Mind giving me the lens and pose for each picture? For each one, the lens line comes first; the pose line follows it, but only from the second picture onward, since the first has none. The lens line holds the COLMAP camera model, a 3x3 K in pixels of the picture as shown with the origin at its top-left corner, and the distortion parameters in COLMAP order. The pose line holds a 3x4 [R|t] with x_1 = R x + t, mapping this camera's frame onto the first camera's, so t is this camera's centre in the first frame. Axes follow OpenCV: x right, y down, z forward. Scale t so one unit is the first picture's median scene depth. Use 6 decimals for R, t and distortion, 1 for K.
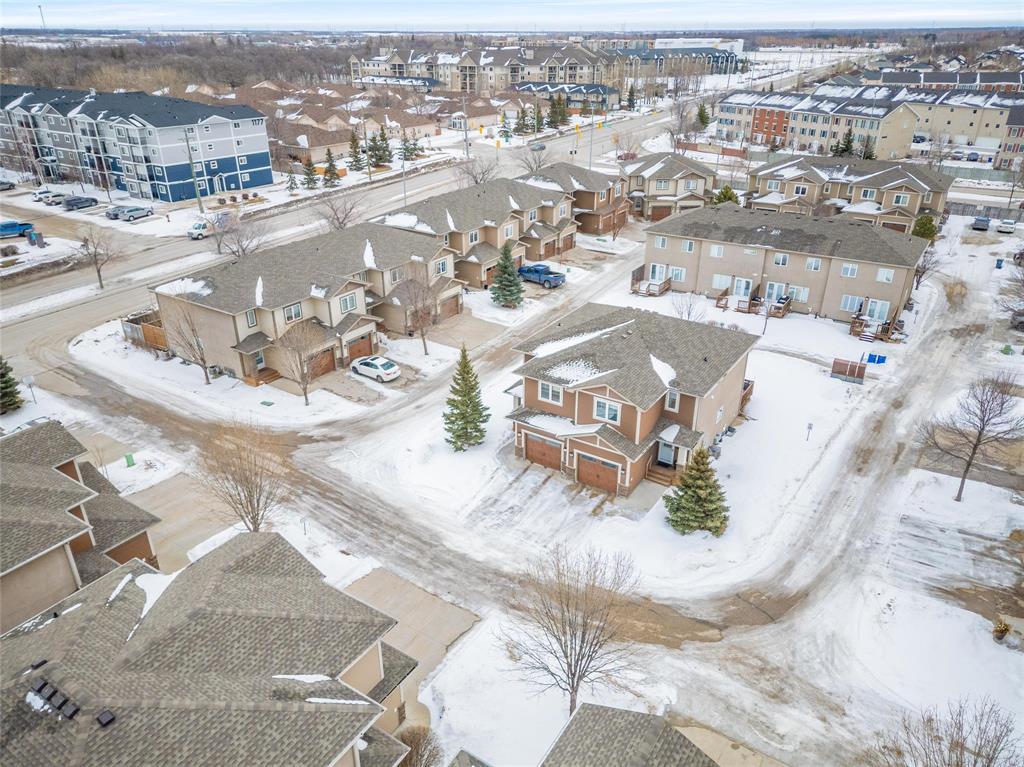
lens RADIAL K [[723.2, 0, 510.7], [0, 723.2, 372.5], [0, 0, 1]] dist [0.070318, -0.069847]
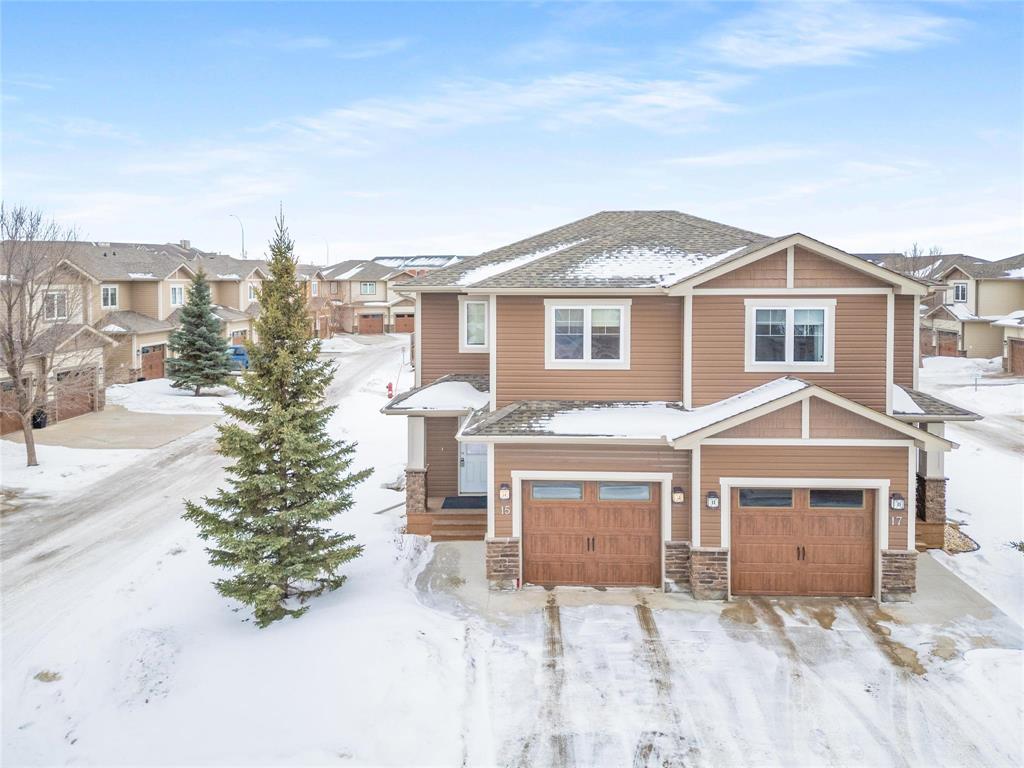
lens RADIAL K [[744.4, 0, 532.4], [0, 744.4, 295.1], [0, 0, 1]] dist [0.059488, -0.057645]
pose [[0.844702, -0.005273, 0.535211, -0.073433], [0.221440, 0.913801, -0.340487, 0.060164], [-0.487281, 0.406128, 0.773057, 0.362373]]
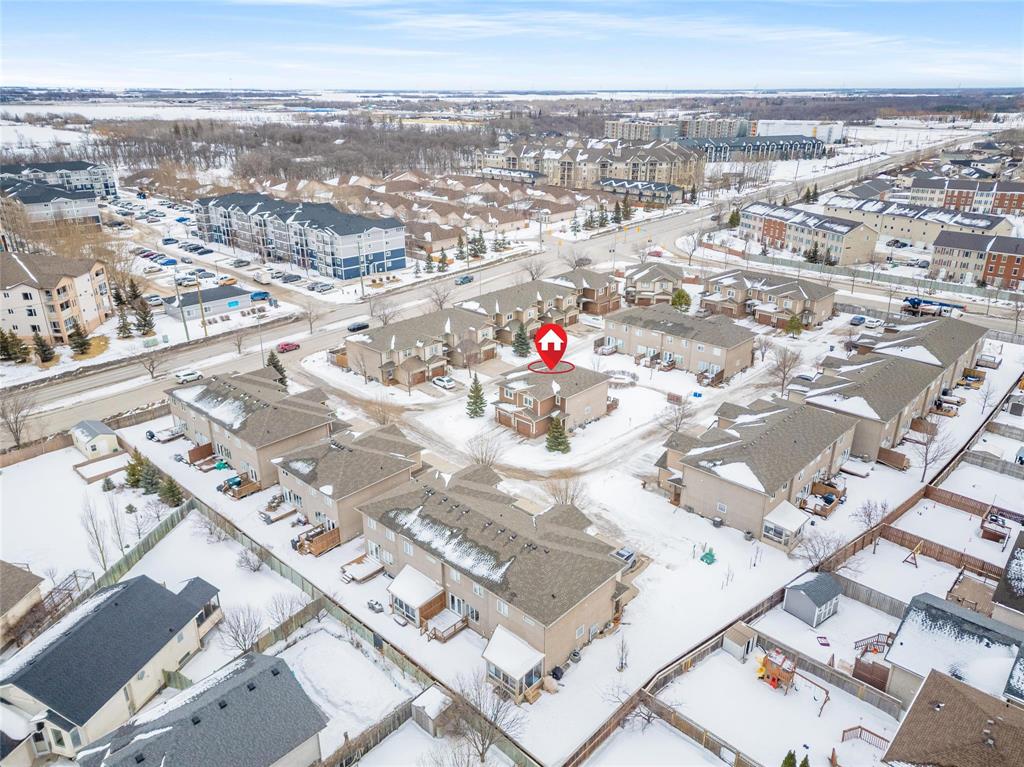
lens RADIAL K [[723.2, 0, 510.7], [0, 723.2, 372.5], [0, 0, 1]] dist [0.070318, -0.069847]
pose [[0.985298, 0.063363, -0.158661, 0.209504], [-0.073508, 0.995554, -0.058905, 0.047655], [0.154223, 0.069702, 0.985574, -0.641892]]
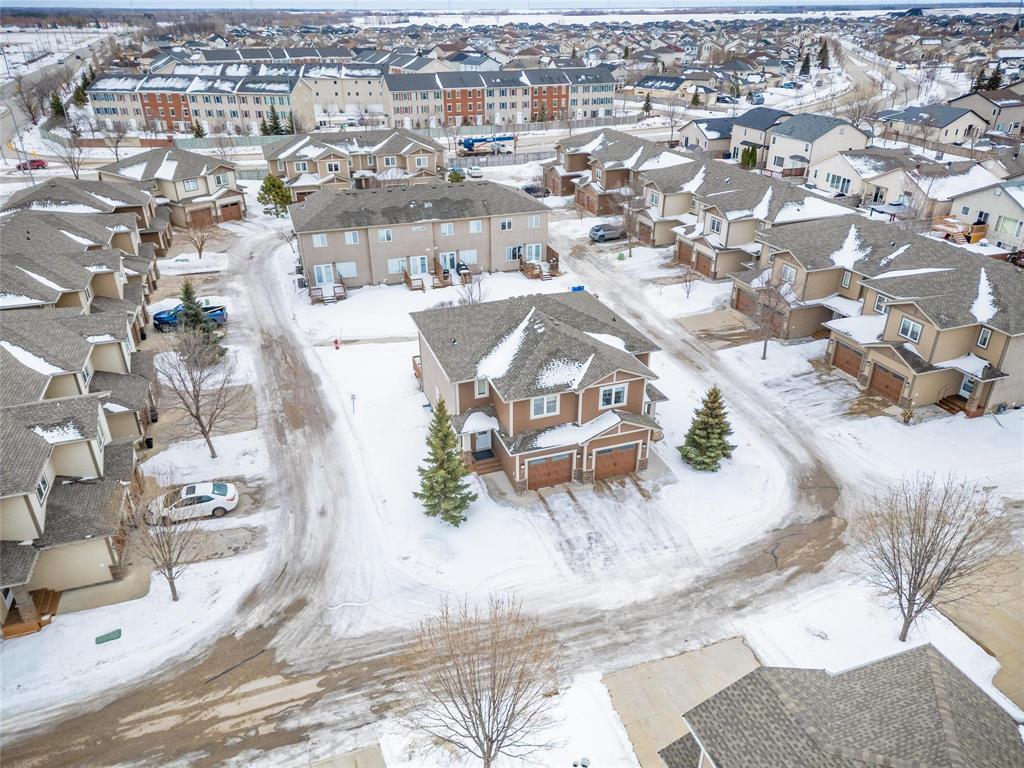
lens RADIAL K [[723.2, 0, 510.7], [0, 723.2, 373.0], [0, 0, 1]] dist [0.070318, -0.069847]
pose [[0.605661, -0.353852, 0.712715, -0.289737], [0.337668, 0.925331, 0.172463, -0.086889], [-0.720524, 0.136207, 0.679921, 0.205270]]
